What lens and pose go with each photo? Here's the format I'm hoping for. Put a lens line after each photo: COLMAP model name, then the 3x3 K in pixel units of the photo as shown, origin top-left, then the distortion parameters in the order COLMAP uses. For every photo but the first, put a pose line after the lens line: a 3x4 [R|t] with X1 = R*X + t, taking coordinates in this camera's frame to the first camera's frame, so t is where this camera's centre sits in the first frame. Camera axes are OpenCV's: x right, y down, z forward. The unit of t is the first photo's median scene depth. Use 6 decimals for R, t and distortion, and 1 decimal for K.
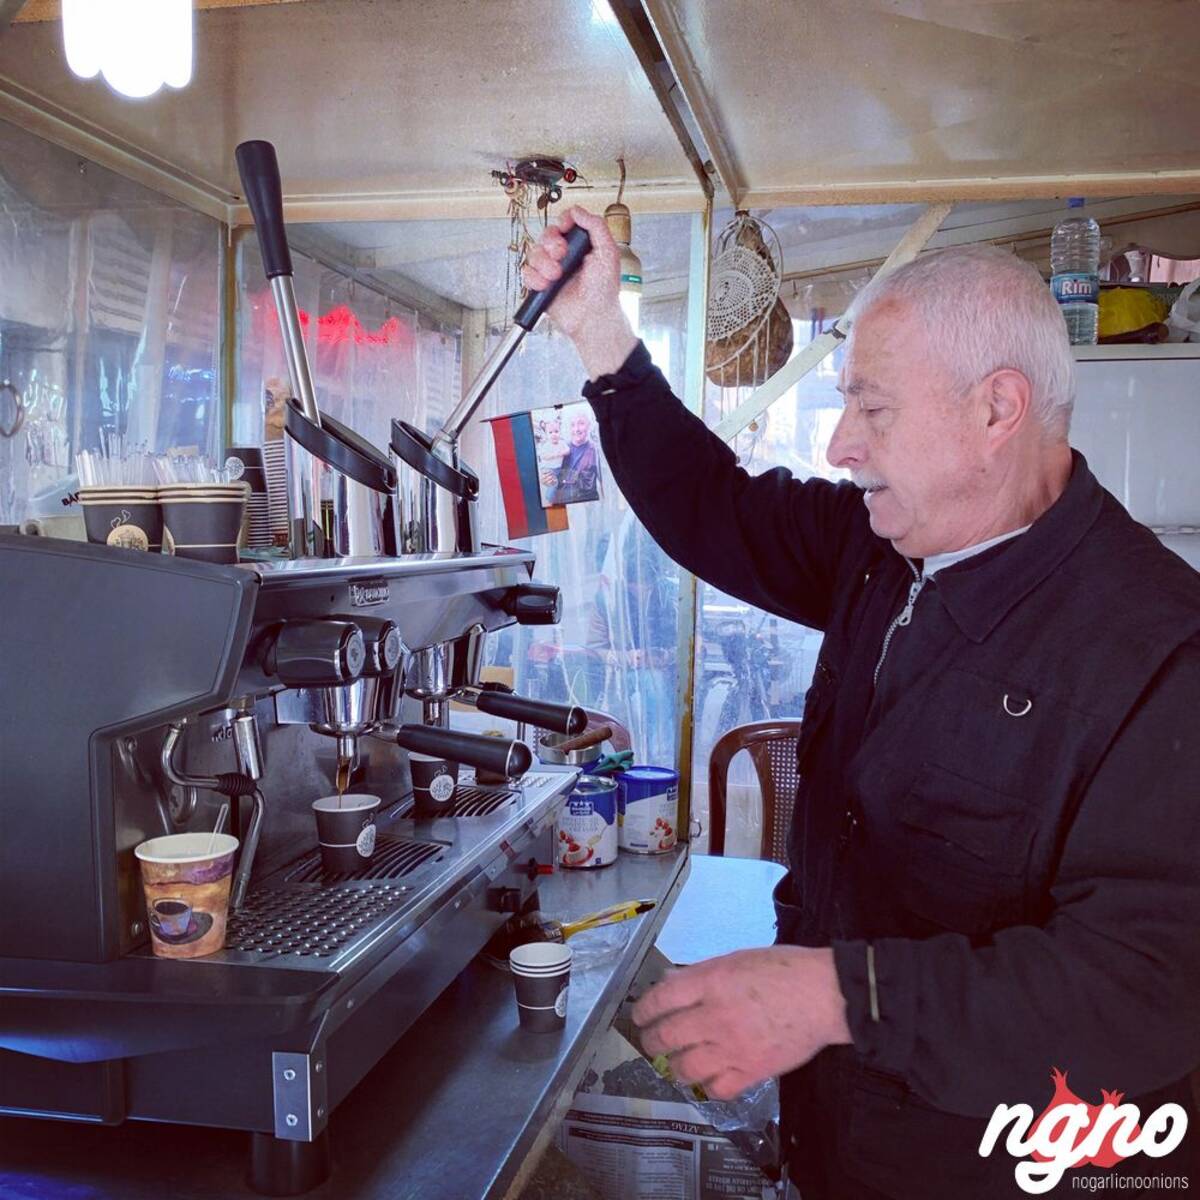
lens RADIAL K [[1252.3, 0, 600.3], [0, 1252.3, 595.5], [0, 0, 1]] dist [0.030810, 0.000000]
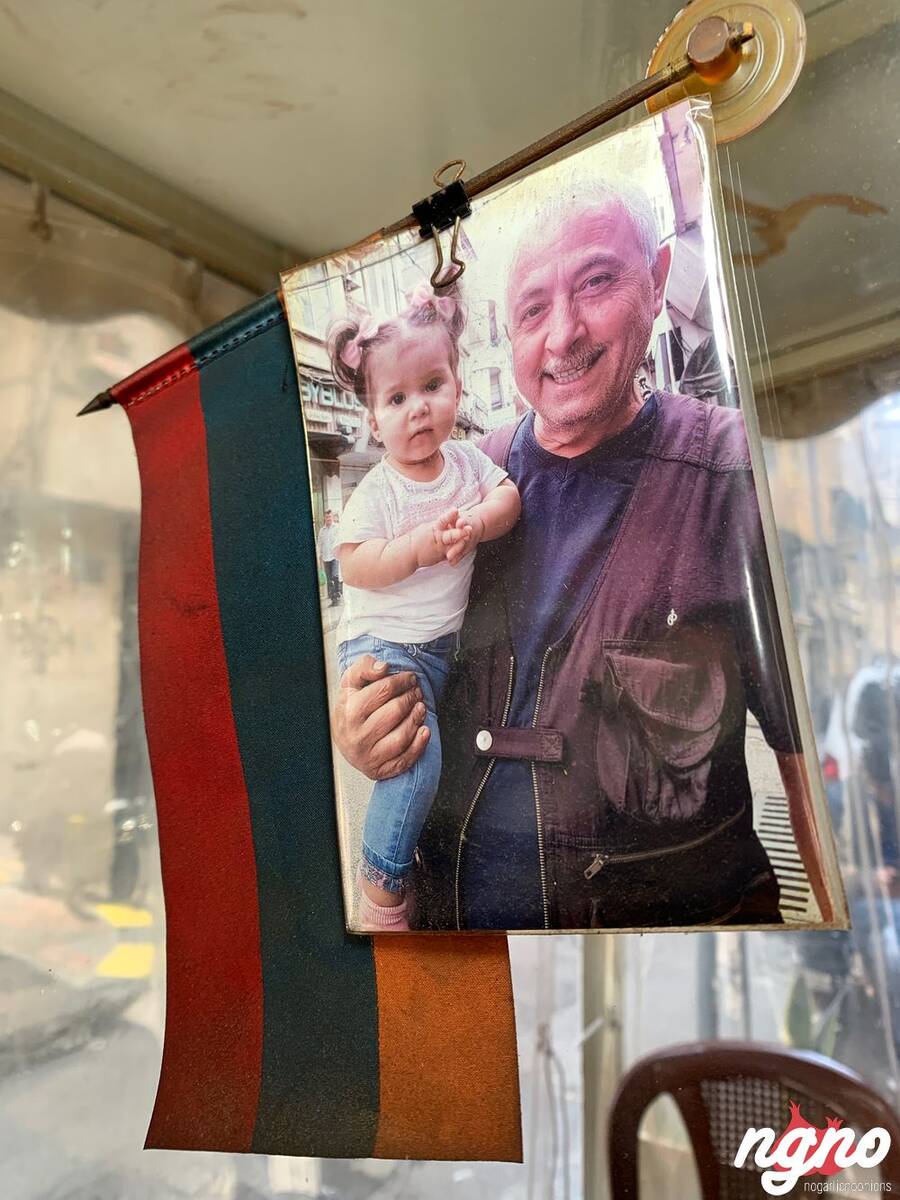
lens RADIAL K [[939.1, 0, 450.7], [0, 939.1, 572.4], [0, 0, 1]] dist [0.051235, -0.064453]
pose [[0.930262, -0.066691, -0.360783, 0.003782], [-0.003651, 0.981610, -0.190864, -0.098204], [0.366877, 0.178871, 0.912911, 0.993590]]
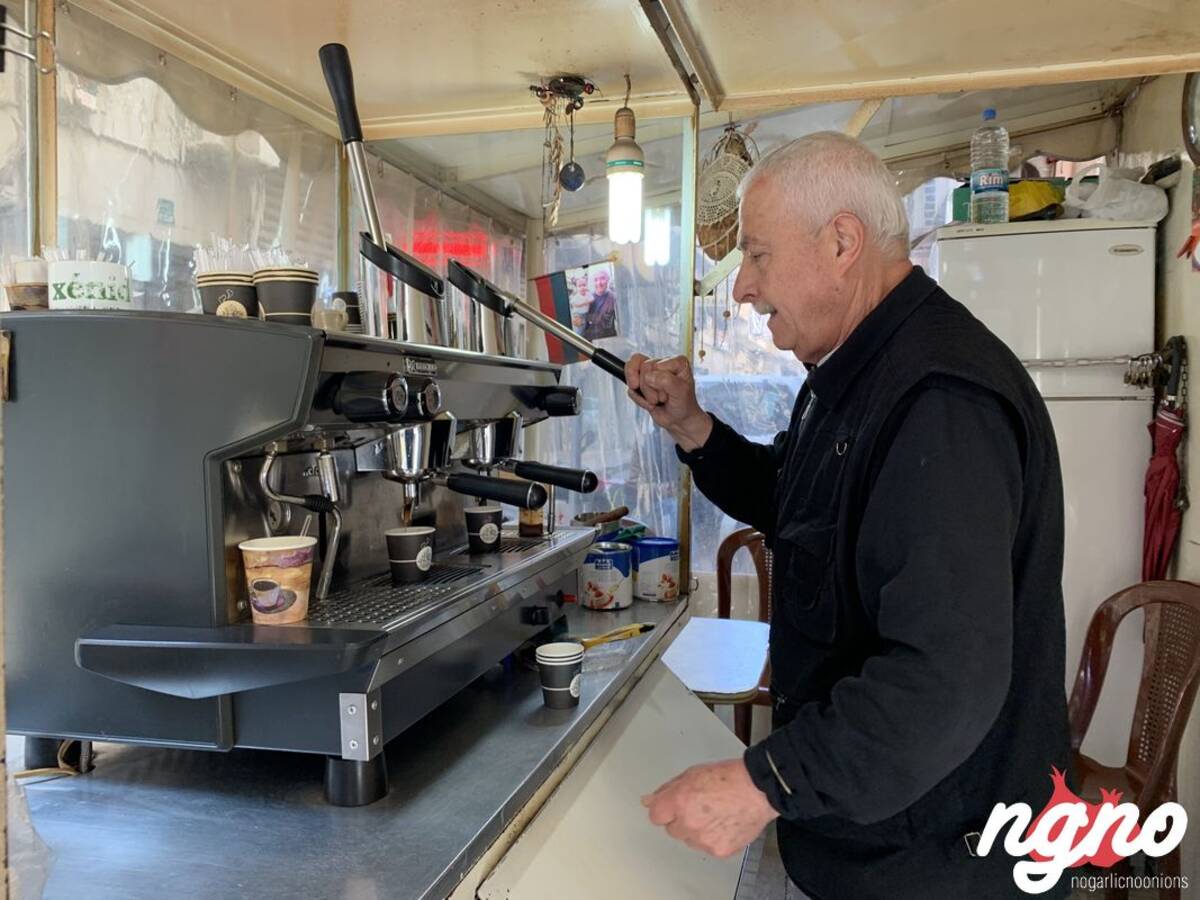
lens RADIAL K [[939.1, 0, 593.1], [0, 939.1, 439.0], [0, 0, 1]] dist [0.051235, -0.064453]
pose [[0.997954, -0.014823, -0.062198, 0.037027], [0.013224, 0.999573, -0.026045, 0.063857], [0.062558, 0.025169, 0.997724, 0.009180]]
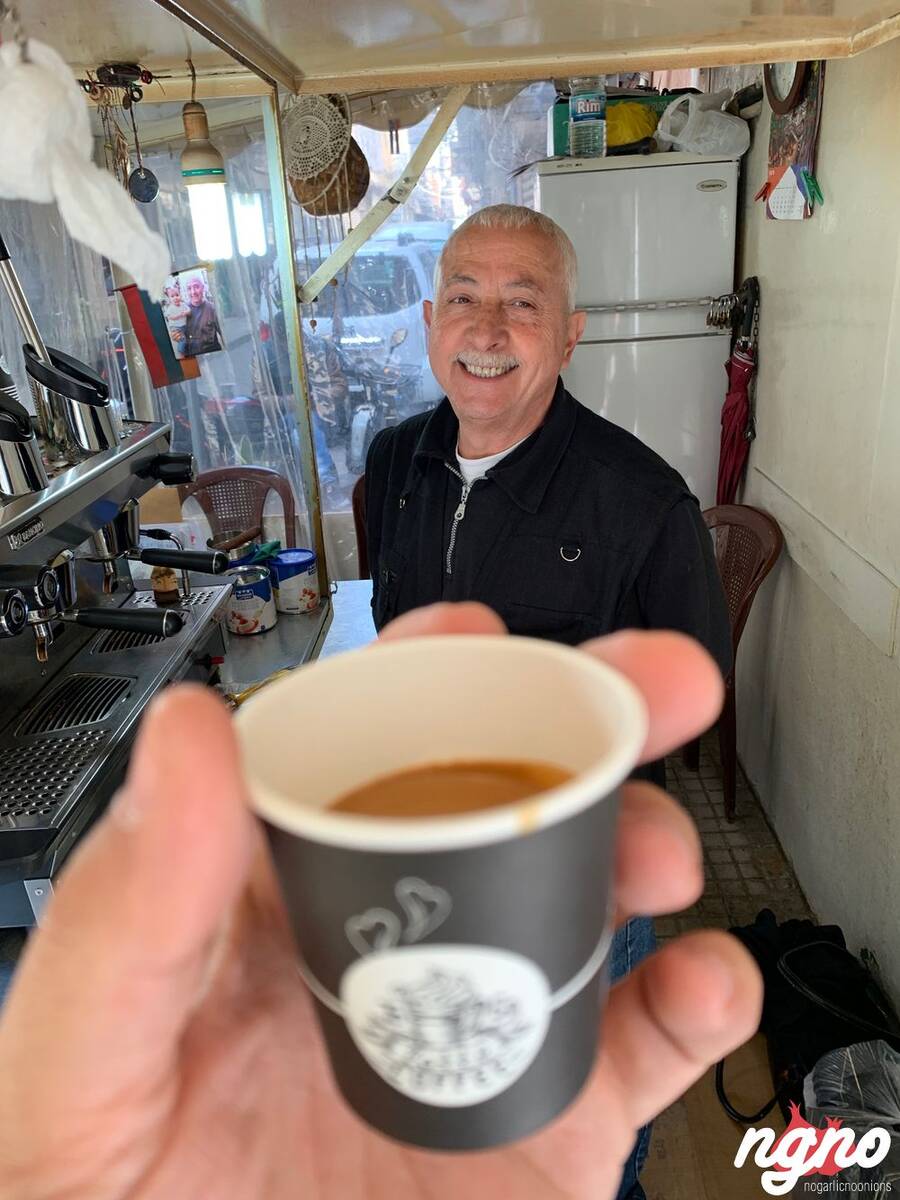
lens RADIAL K [[939.1, 0, 466.5], [0, 939.1, 602.6], [0, 0, 1]] dist [0.051235, -0.064453]
pose [[0.977330, -0.139897, 0.158919, 0.057303], [0.084597, 0.946110, 0.312600, -0.122185], [-0.194087, -0.292069, 0.936497, -0.011809]]
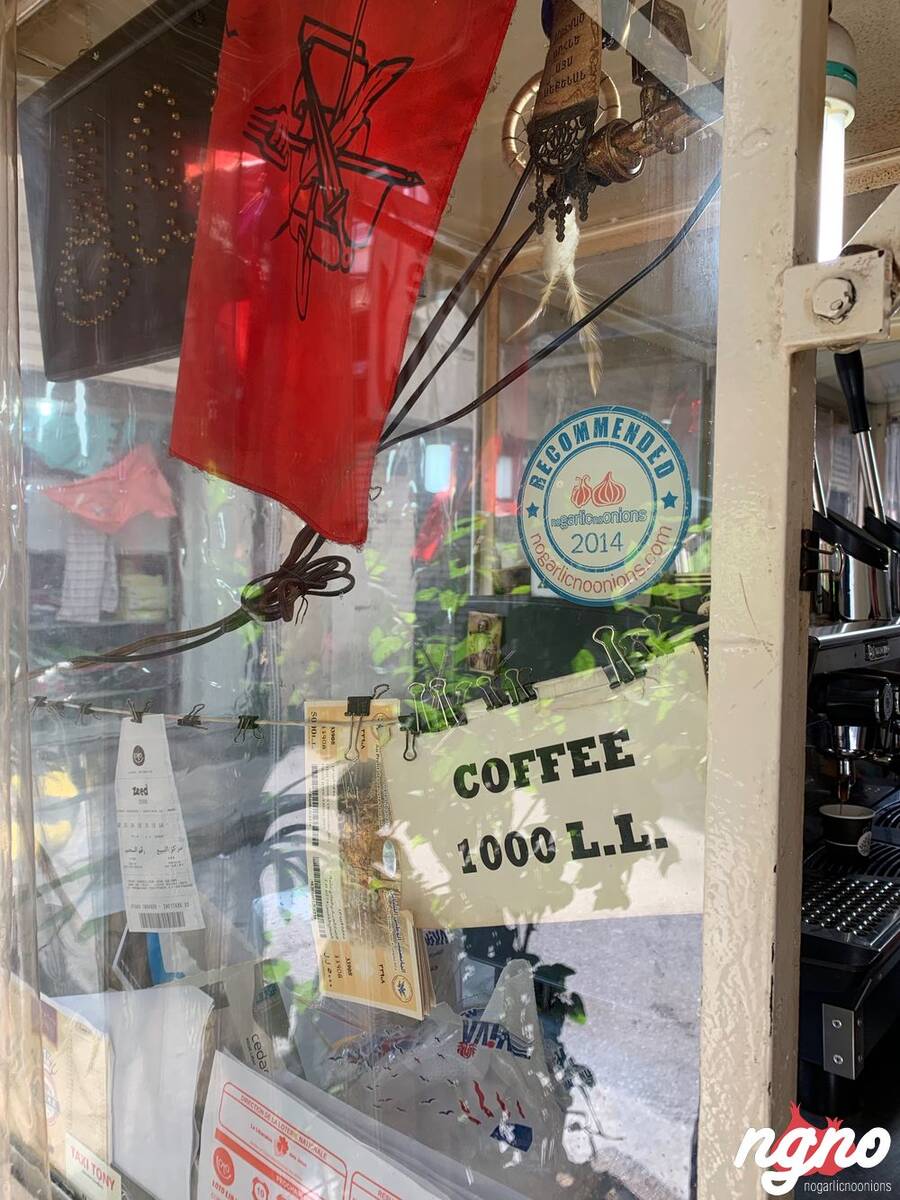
lens RADIAL K [[939.1, 0, 446.9], [0, 939.1, 597.1], [0, 0, 1]] dist [0.051235, -0.064453]
pose [[0.886236, 0.008103, -0.463163, -0.078182], [-0.020626, 0.999546, -0.021980, -0.015596], [0.462774, 0.029033, 0.886001, -0.034985]]
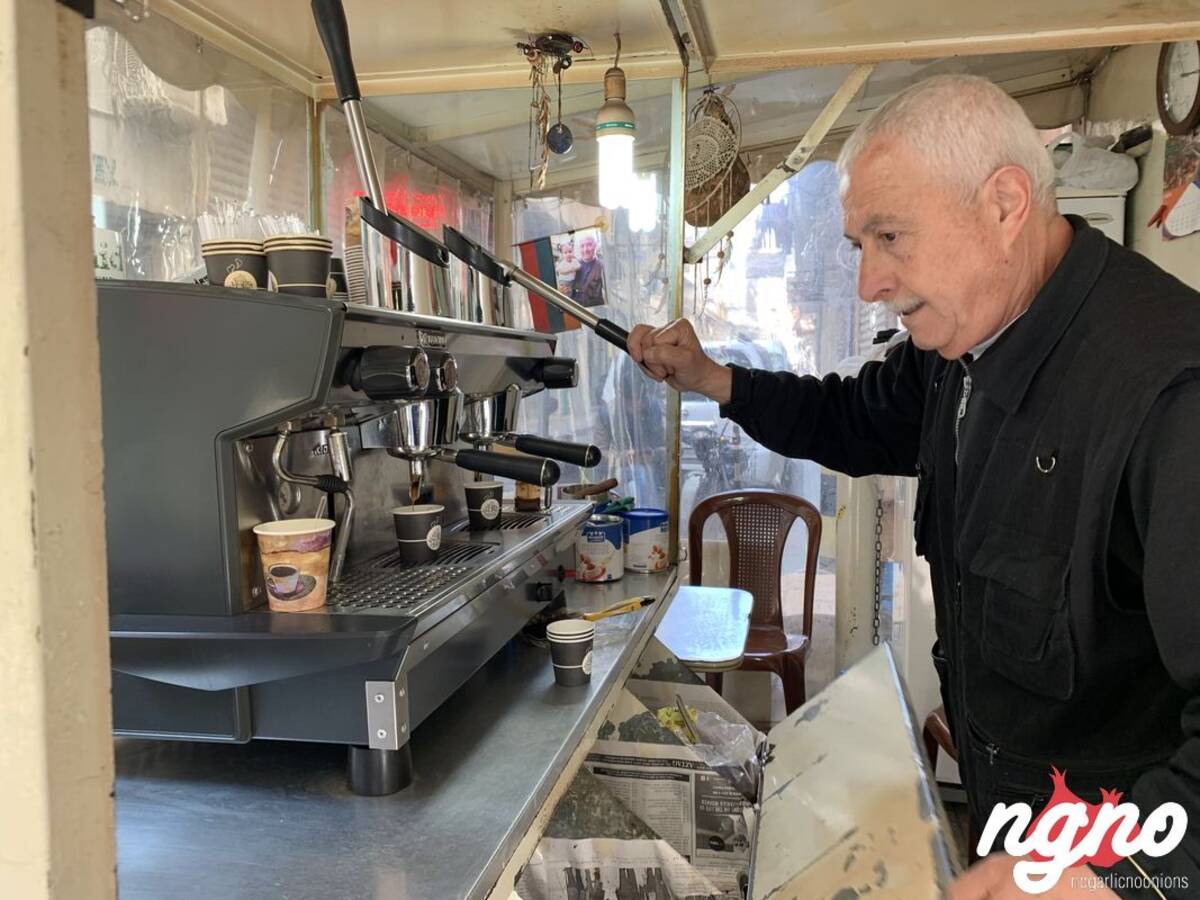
lens RADIAL K [[939.1, 0, 599.0], [0, 939.1, 443.5], [0, 0, 1]] dist [0.051235, -0.064453]
pose [[0.999806, -0.019656, -0.001518, -0.008728], [0.019679, 0.999656, 0.017331, 0.056075], [0.001177, -0.017358, 0.999849, 0.023803]]
